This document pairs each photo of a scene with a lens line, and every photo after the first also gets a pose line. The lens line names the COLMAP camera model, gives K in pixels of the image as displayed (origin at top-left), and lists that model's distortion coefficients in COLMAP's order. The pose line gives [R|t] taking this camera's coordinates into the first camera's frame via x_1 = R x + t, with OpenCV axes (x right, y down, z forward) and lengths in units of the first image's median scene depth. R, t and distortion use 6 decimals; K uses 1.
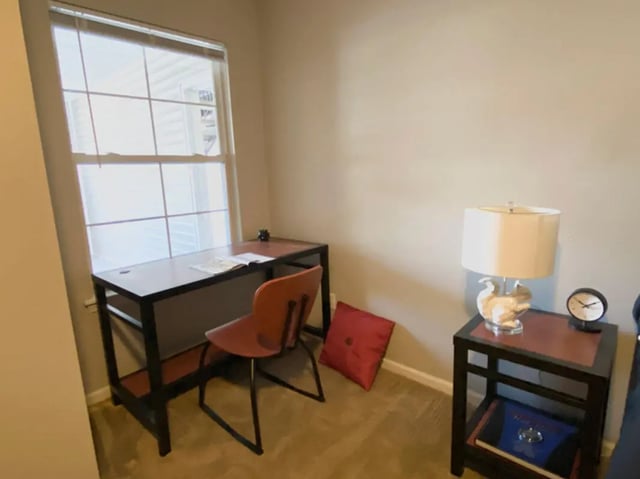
lens RADIAL K [[363.3, 0, 320.0], [0, 363.3, 239.5], [0, 0, 1]] dist [0.066731, -0.062451]
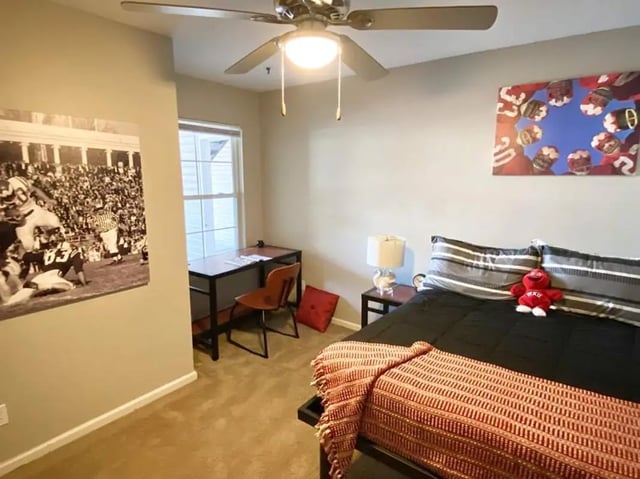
lens RADIAL K [[363.3, 0, 320.0], [0, 363.3, 239.5], [0, 0, 1]] dist [0.066731, -0.062451]
pose [[0.993773, 0.023872, 0.108839, -0.085186], [-0.022985, 0.999692, -0.009398, -0.026411], [-0.109030, 0.006838, 0.994015, -0.742568]]
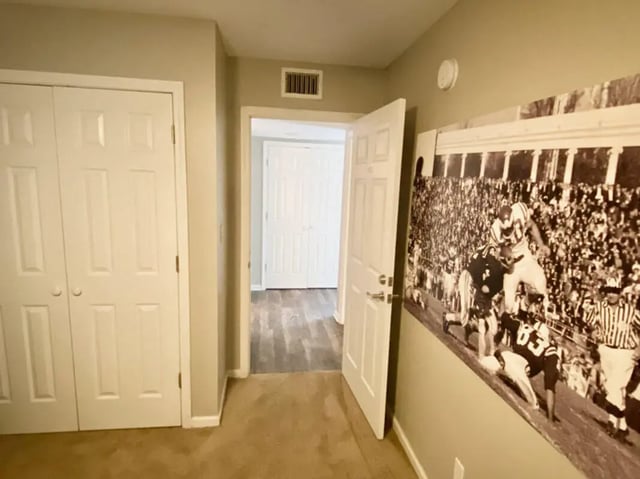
lens RADIAL K [[363.3, 0, 320.0], [0, 363.3, 239.5], [0, 0, 1]] dist [0.066731, -0.062451]
pose [[-0.632457, 0.139819, -0.761872, -0.049853], [-0.161169, 0.938294, 0.305988, -0.237977], [0.757643, 0.316315, -0.570896, 0.306481]]
